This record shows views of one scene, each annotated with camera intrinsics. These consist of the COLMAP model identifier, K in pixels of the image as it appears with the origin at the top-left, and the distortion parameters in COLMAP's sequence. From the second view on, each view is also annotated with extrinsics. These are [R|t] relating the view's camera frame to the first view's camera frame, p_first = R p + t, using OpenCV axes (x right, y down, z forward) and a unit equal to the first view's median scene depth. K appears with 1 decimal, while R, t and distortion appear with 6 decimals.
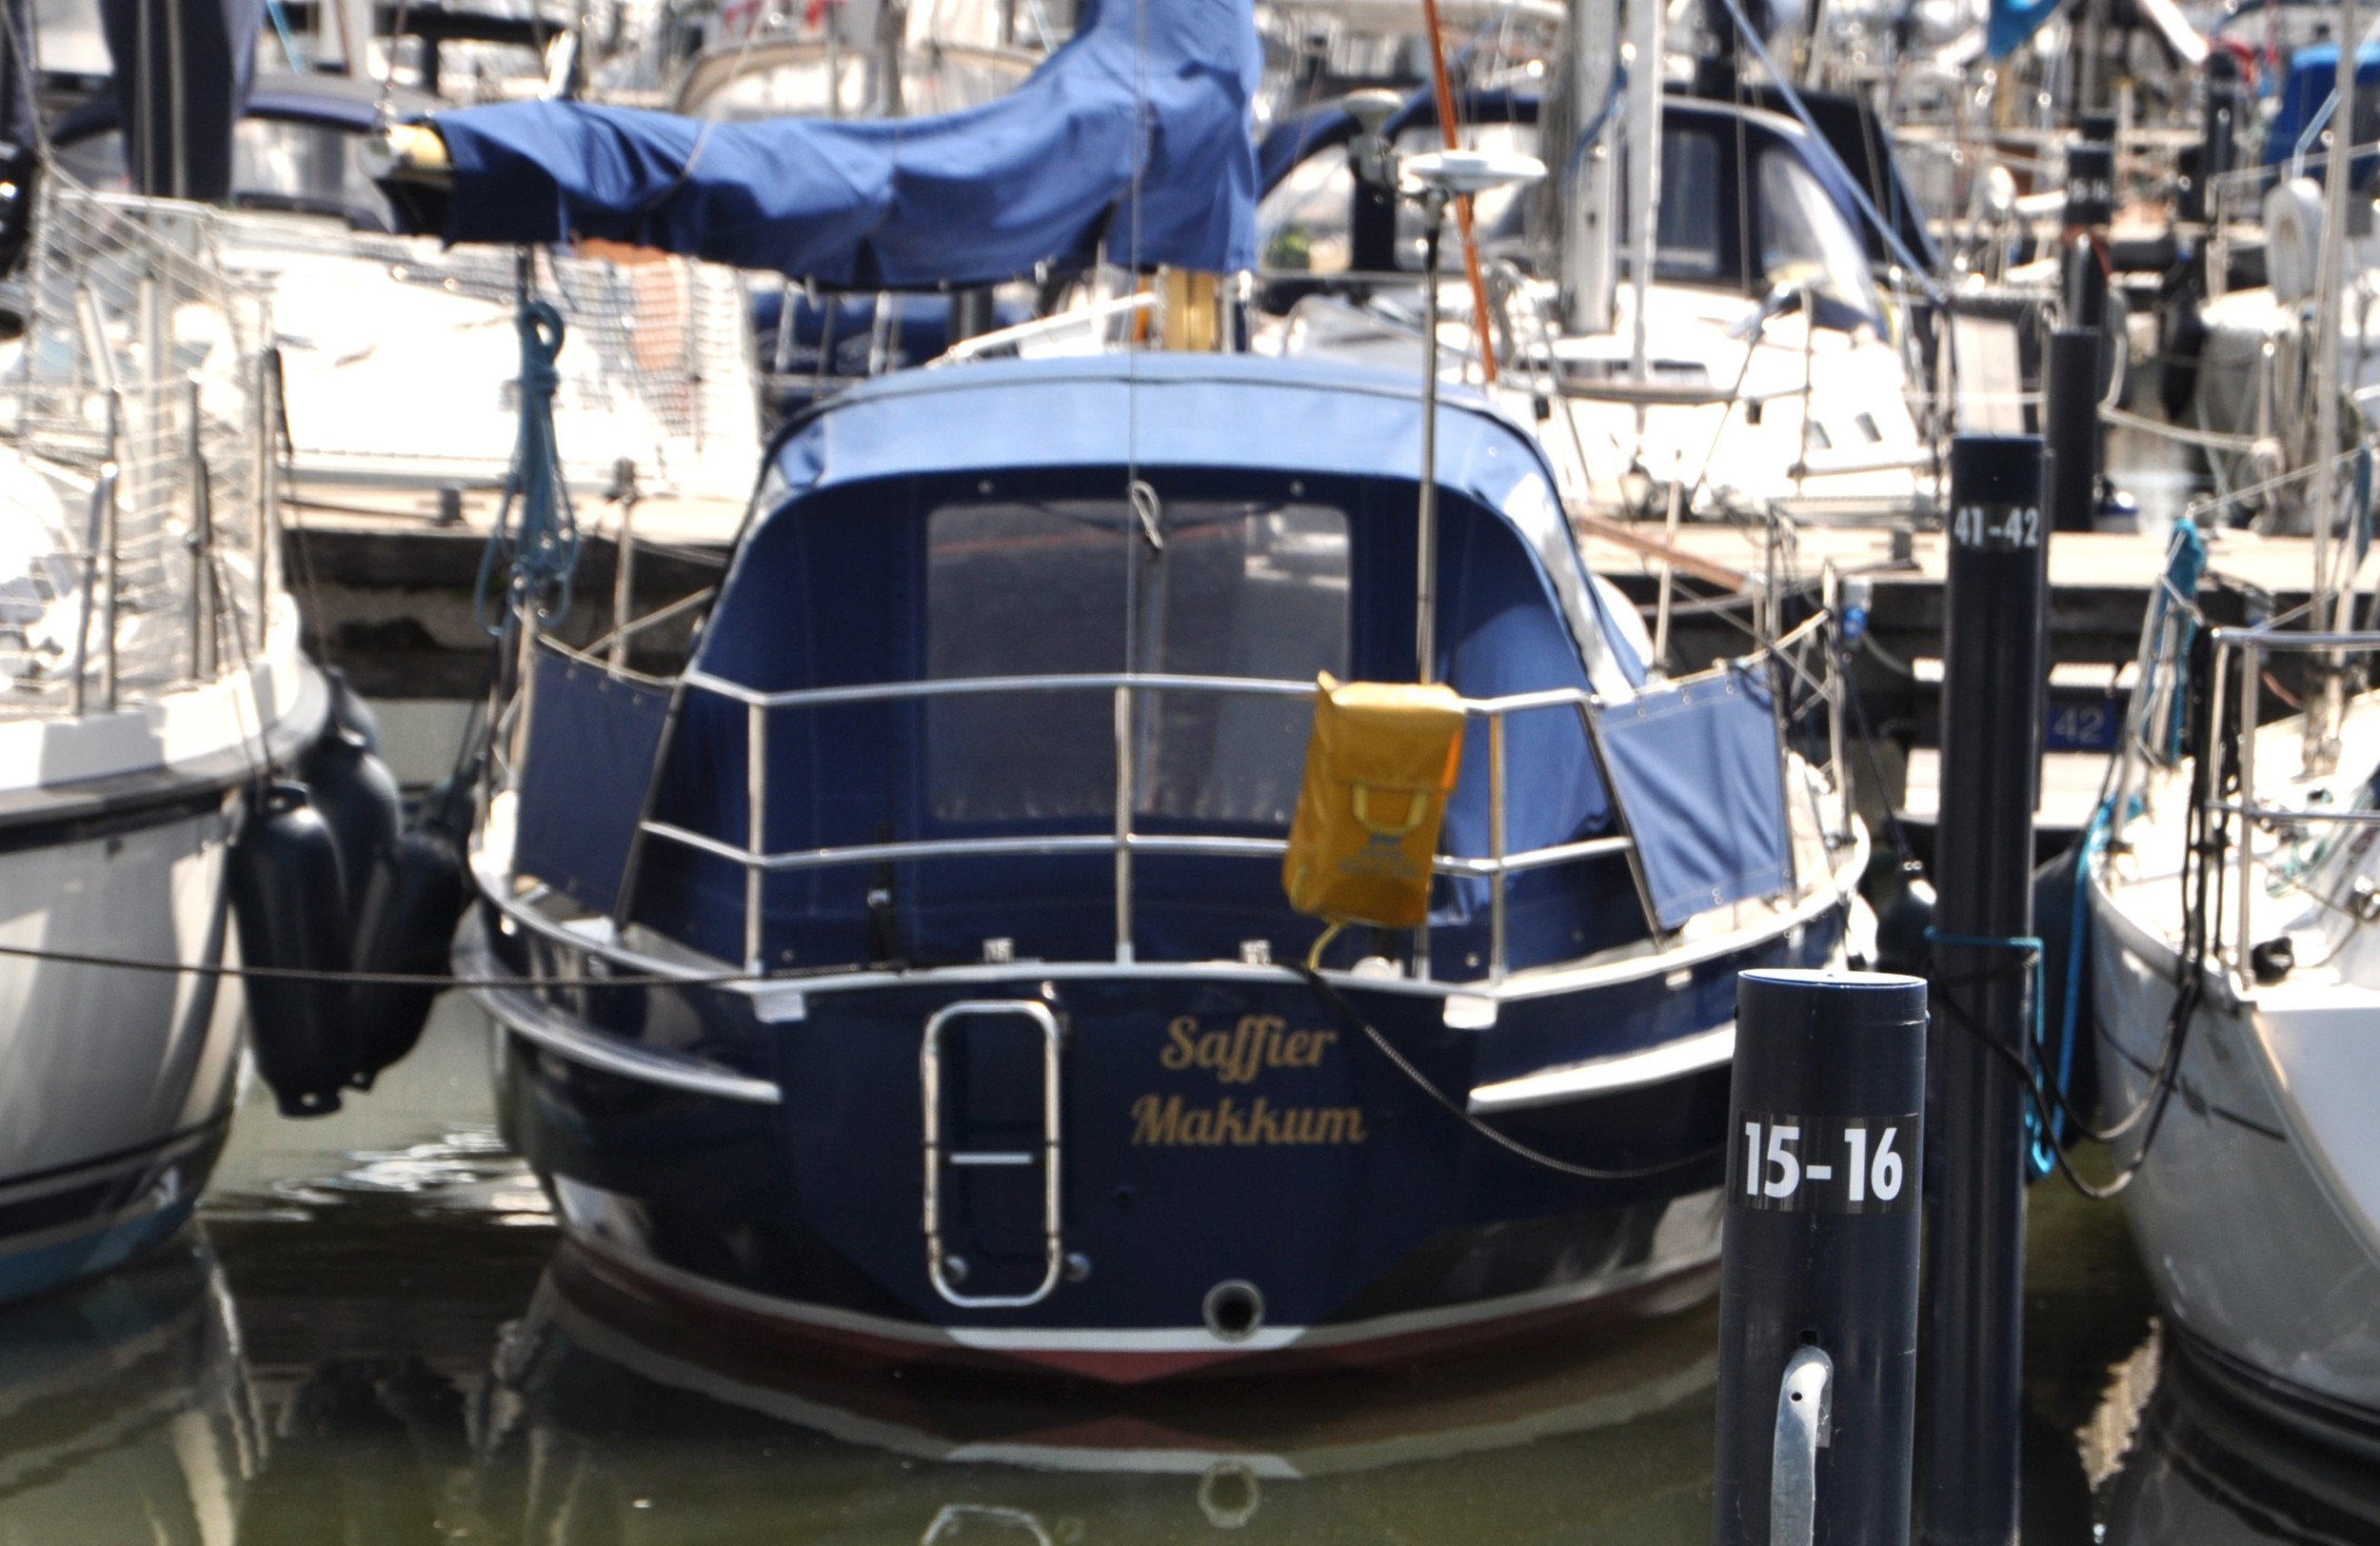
lens RADIAL K [[10961.9, 0, 1190.5], [0, 10961.9, 774.2], [0, 0, 1]] dist [2.416244, 0.000000]
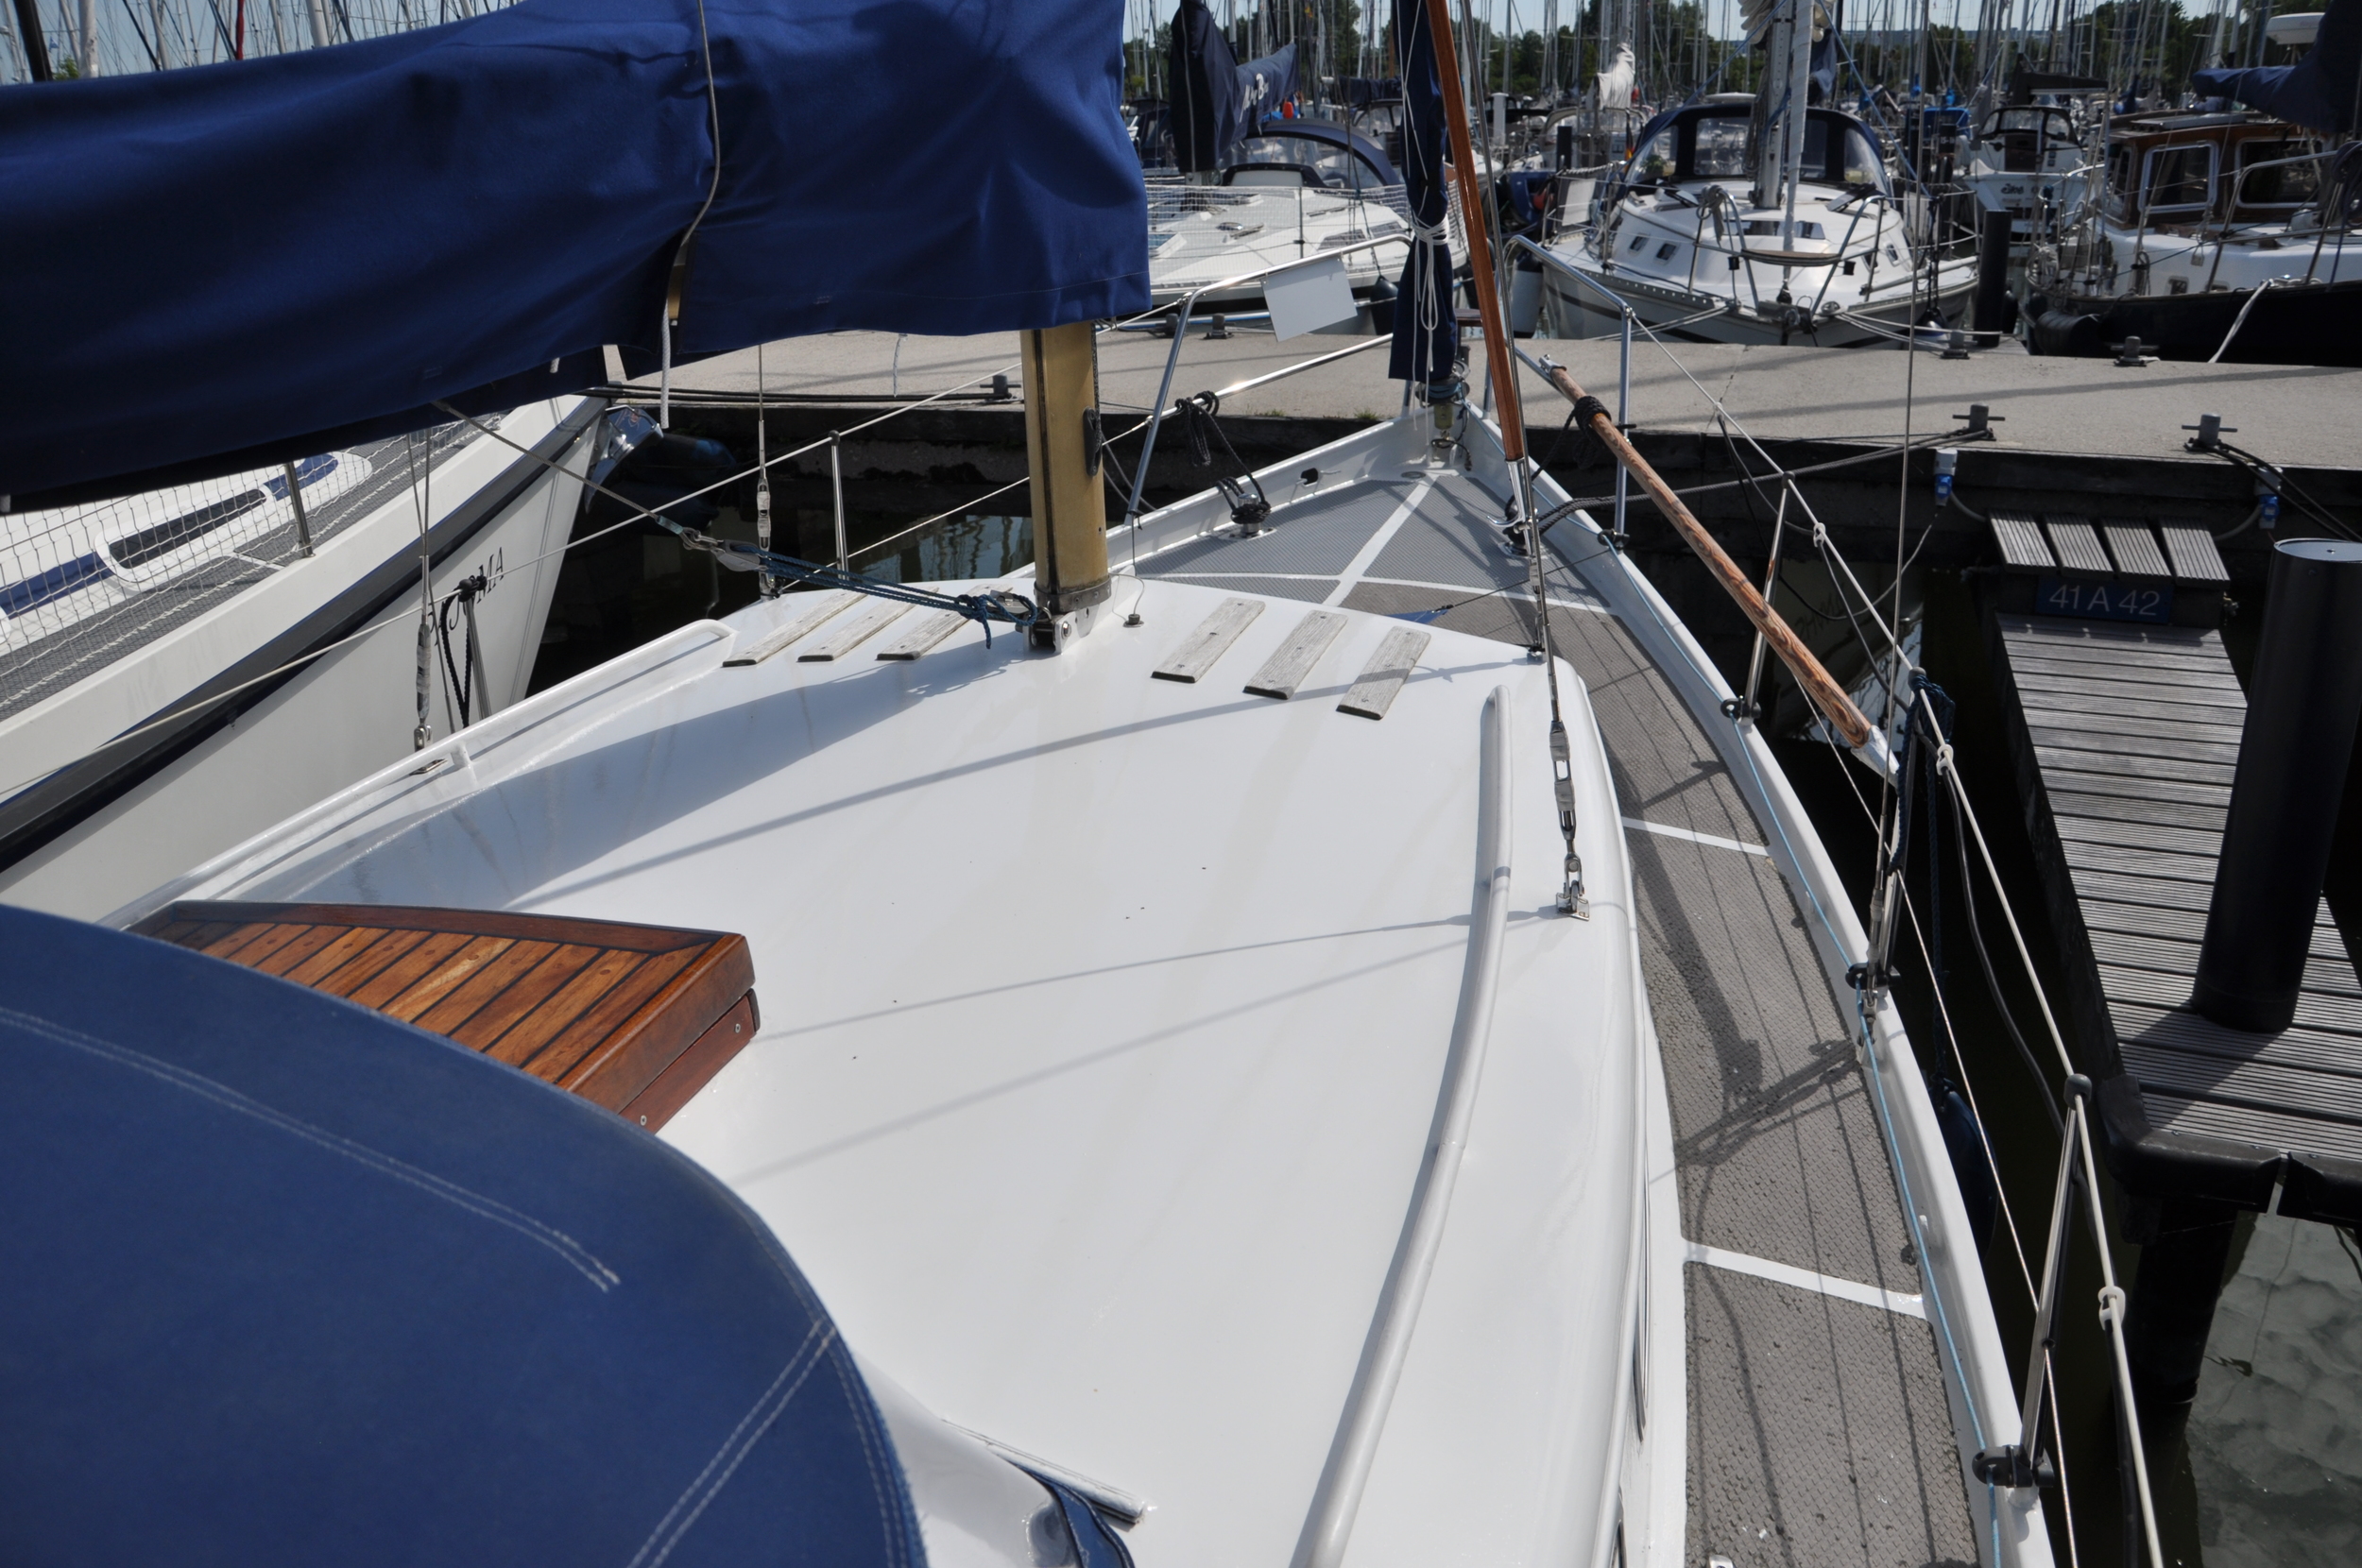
lens RADIAL K [[1835.2, 0, 1179.6], [0, 1835.2, 785.8], [0, 0, 1]] dist [0.001252, -0.002957]
pose [[0.964900, 0.054134, -0.256978, 0.022670], [0.019598, 0.960953, 0.276015, -0.032274], [0.261886, -0.271363, 0.926163, 0.579817]]
